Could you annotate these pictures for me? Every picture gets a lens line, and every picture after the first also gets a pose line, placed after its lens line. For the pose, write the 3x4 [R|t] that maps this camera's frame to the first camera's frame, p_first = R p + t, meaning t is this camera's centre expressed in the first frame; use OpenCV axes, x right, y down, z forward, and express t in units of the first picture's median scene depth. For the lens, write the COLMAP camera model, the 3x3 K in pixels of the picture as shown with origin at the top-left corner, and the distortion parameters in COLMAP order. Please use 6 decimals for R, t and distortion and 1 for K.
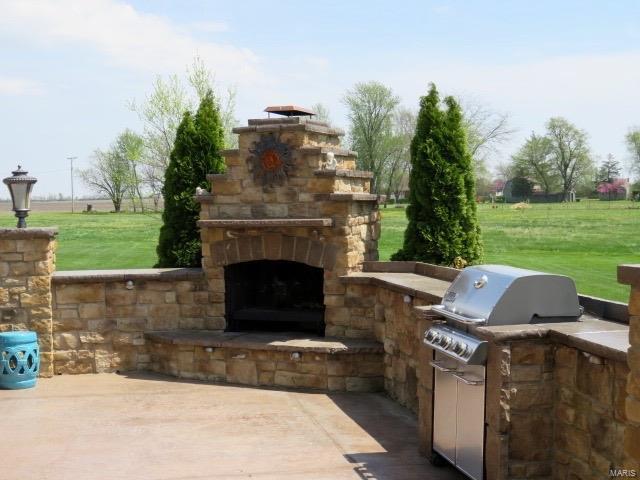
lens RADIAL K [[923.7, 0, 320.3], [0, 923.7, 239.9], [0, 0, 1]] dist [0.006671, 0.000000]
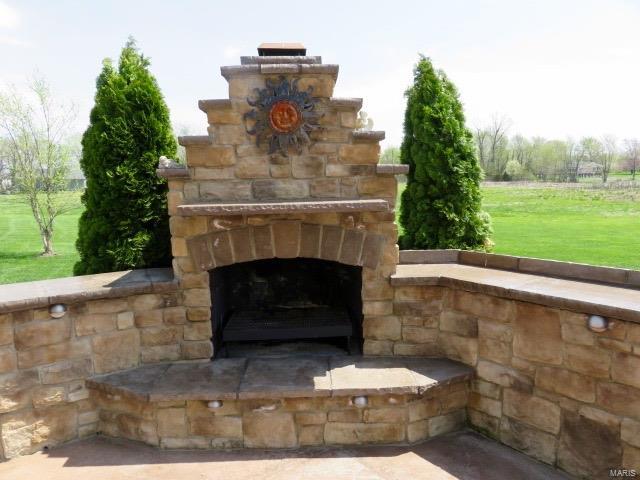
lens RADIAL K [[478.7, 0, 319.0], [0, 478.7, 241.5], [0, 0, 1]] dist [0.001397, 0.000480]
pose [[0.907492, -0.056907, 0.416197, -0.183729], [0.026772, 0.996602, 0.077892, -0.019815], [-0.419215, -0.059544, 0.905932, 0.654600]]
